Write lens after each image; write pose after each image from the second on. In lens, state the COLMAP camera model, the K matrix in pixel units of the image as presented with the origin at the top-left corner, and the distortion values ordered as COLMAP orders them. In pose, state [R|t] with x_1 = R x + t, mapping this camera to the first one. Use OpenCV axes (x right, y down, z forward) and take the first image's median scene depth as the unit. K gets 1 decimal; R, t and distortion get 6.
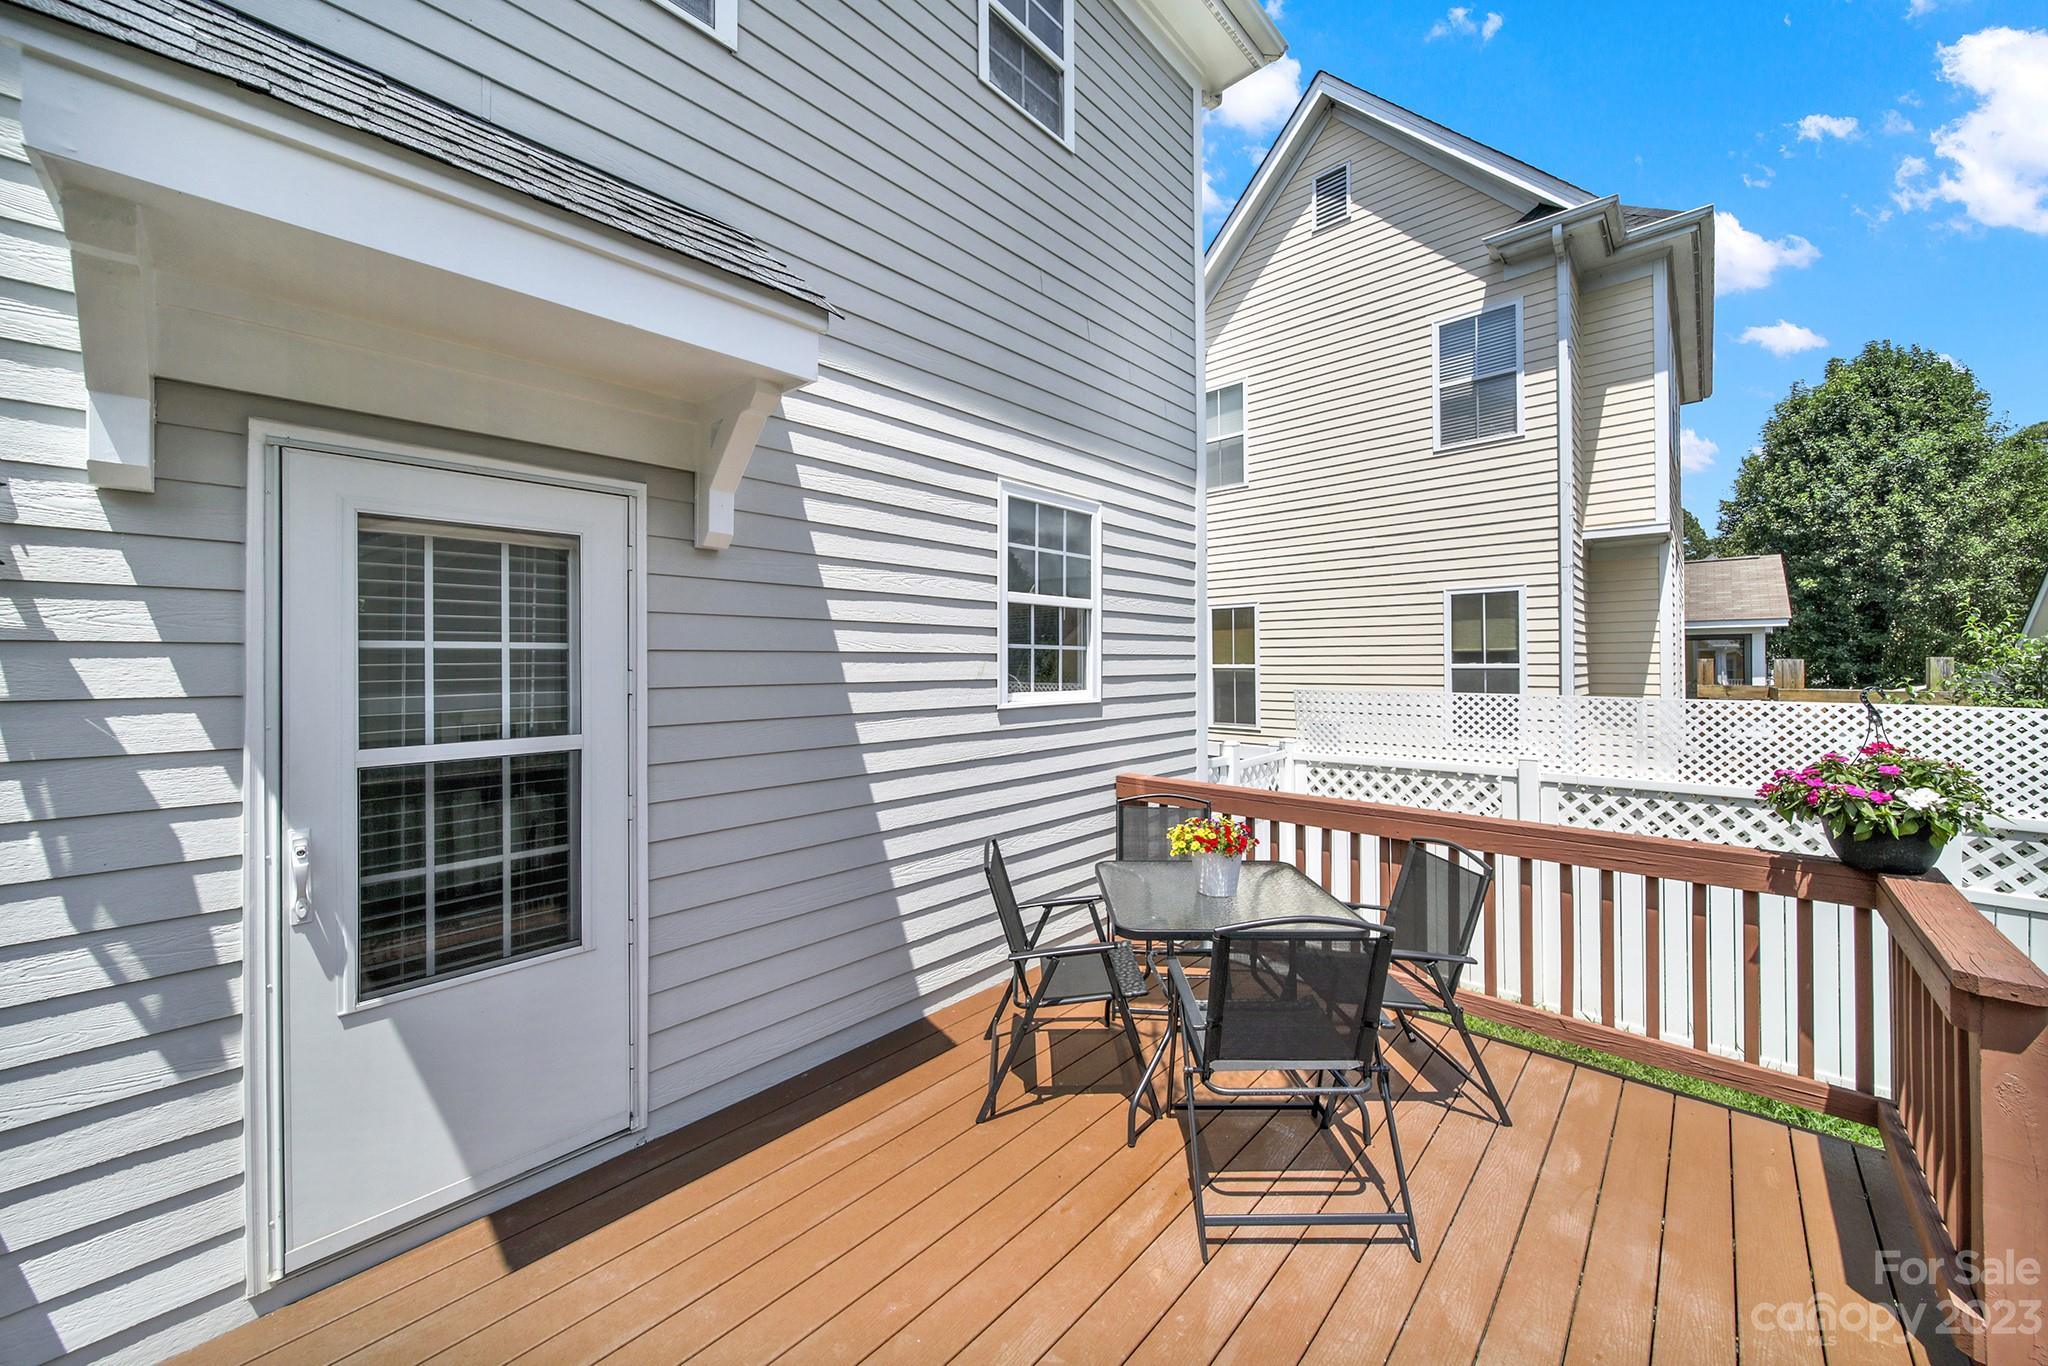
lens RADIAL K [[734.9, 0, 1029.1], [0, 734.9, 662.0], [0, 0, 1]] dist [-0.003171, -0.000148]
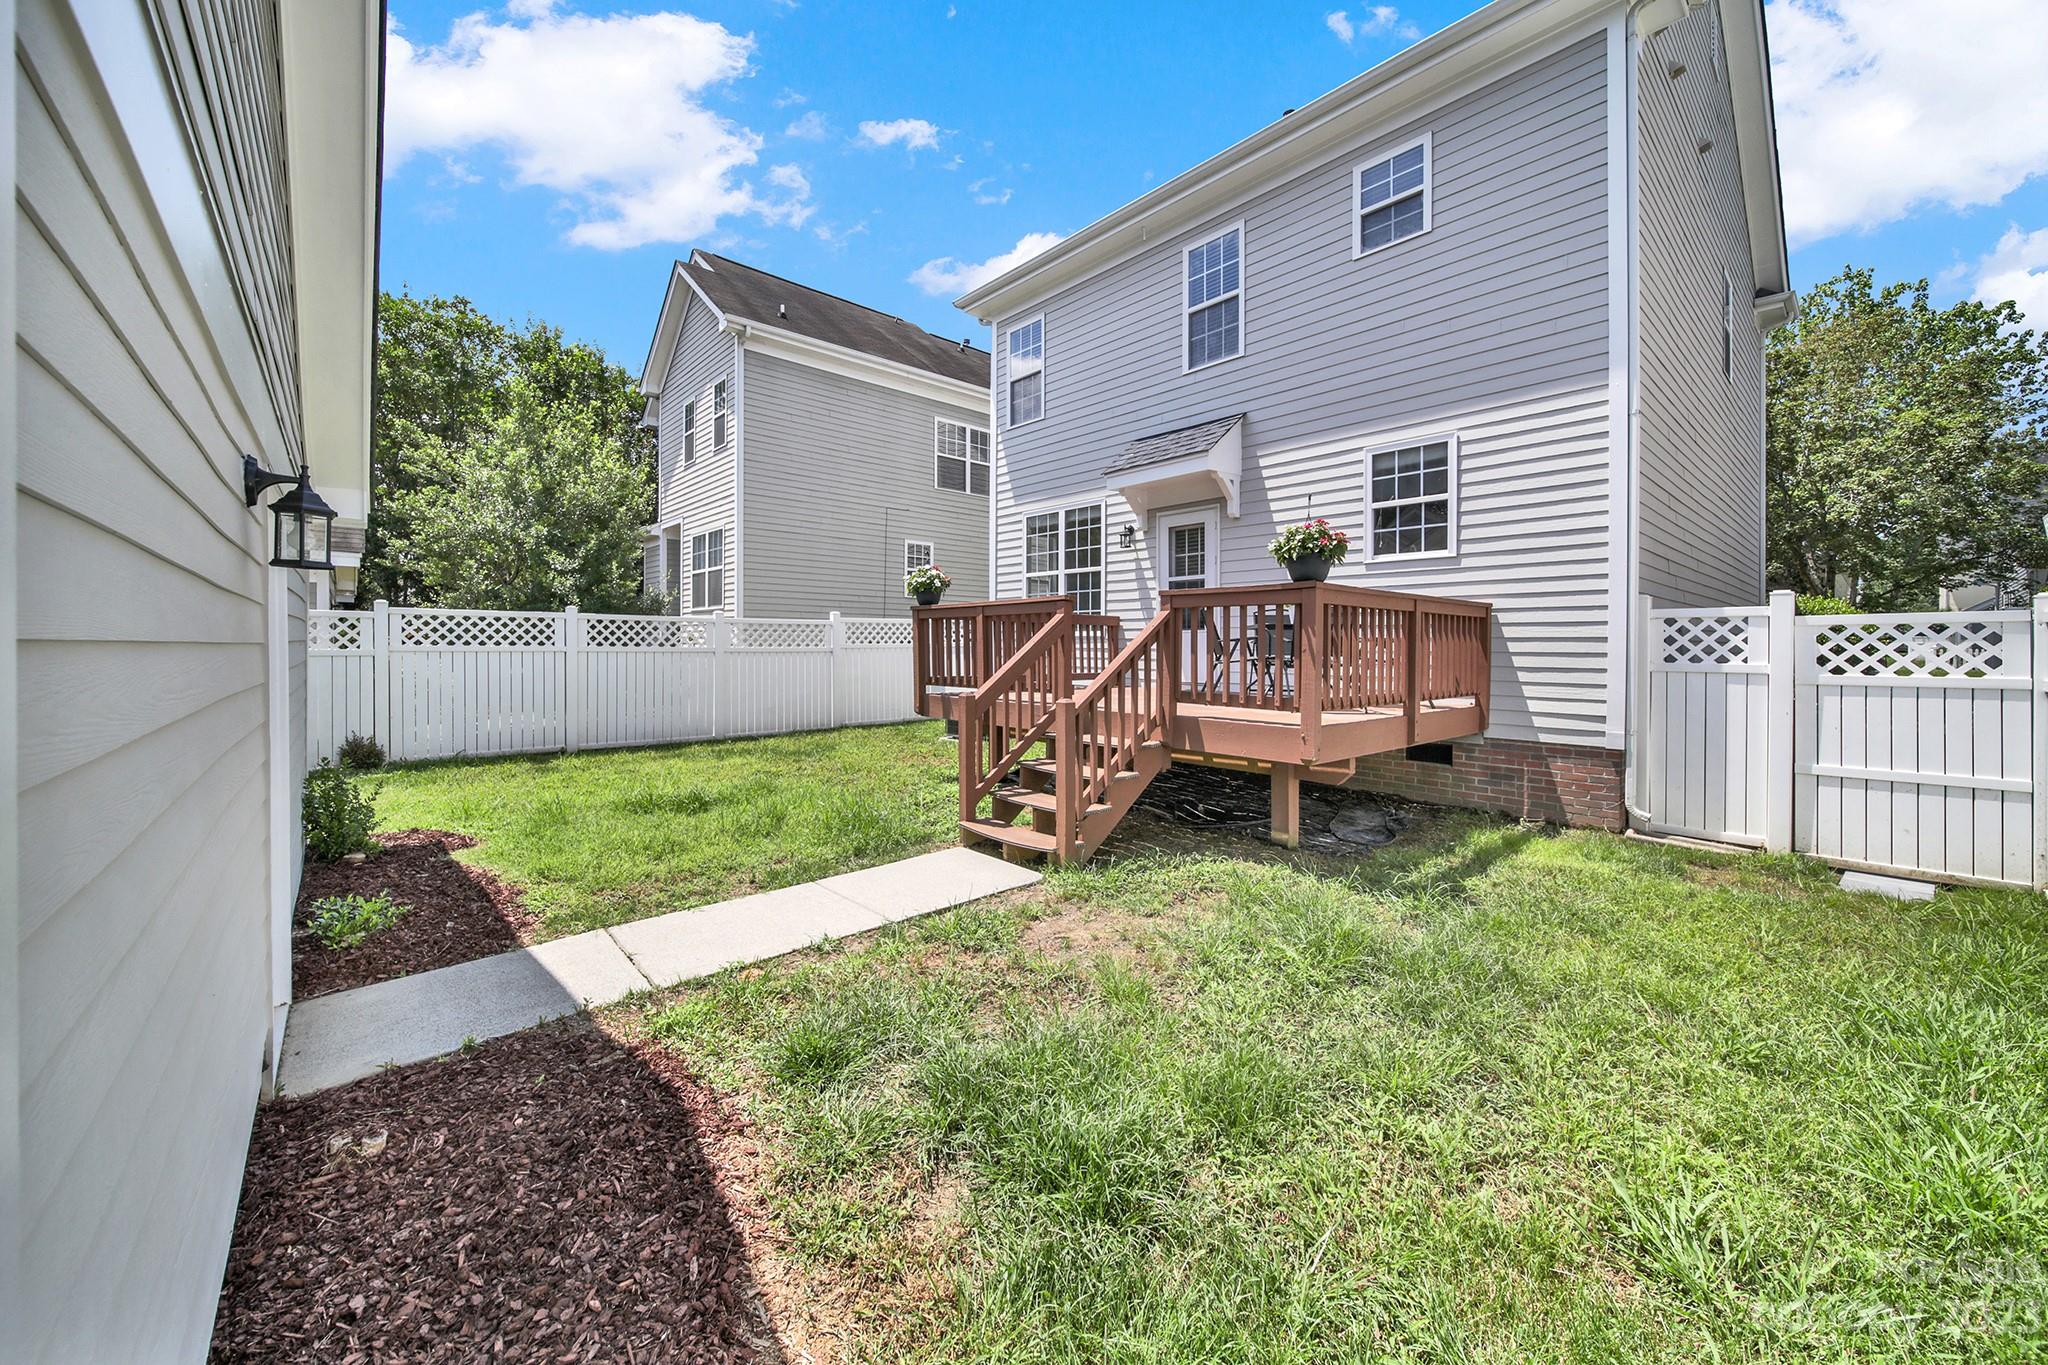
lens RADIAL K [[759.9, 0, 993.7], [0, 759.9, 644.0], [0, 0, 1]] dist [0.000625, -0.000003]
pose [[-0.122175, 0.005141, -0.992495, 0.882020], [-0.001660, 0.999984, 0.005384, 0.112782], [0.992507, 0.002305, -0.122165, 0.102360]]
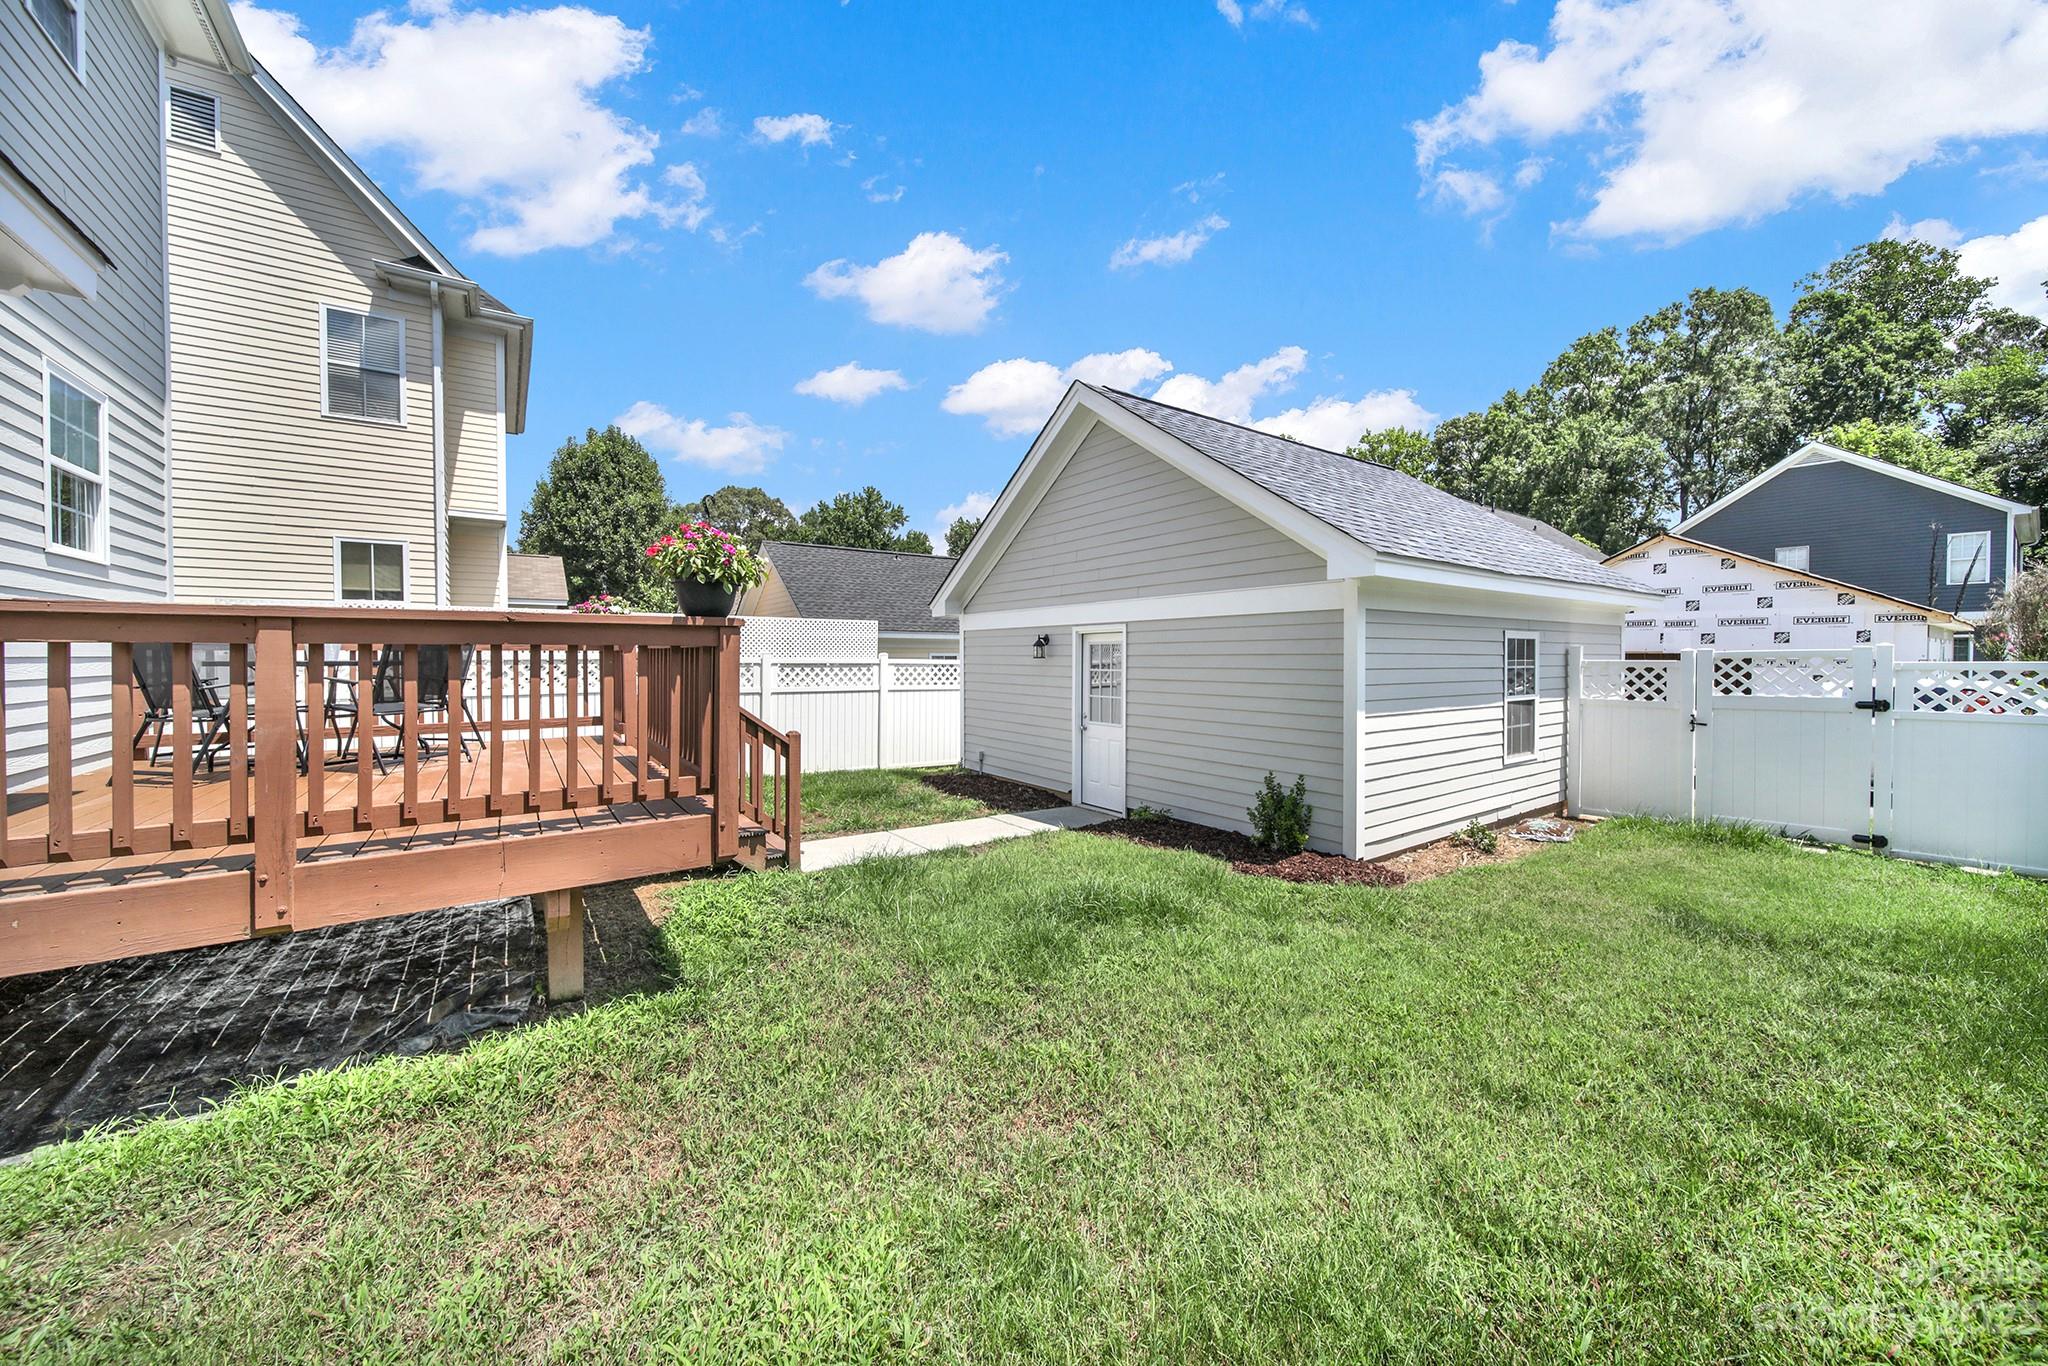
lens RADIAL K [[734.9, 0, 1016.8], [0, 734.9, 668.0], [0, 0, 1]] dist [-0.003171, -0.000148]
pose [[0.211457, -0.011136, 0.977324, -0.355579], [-0.003891, 0.999918, 0.012236, 0.095267], [-0.977380, -0.006390, 0.211396, -0.322310]]
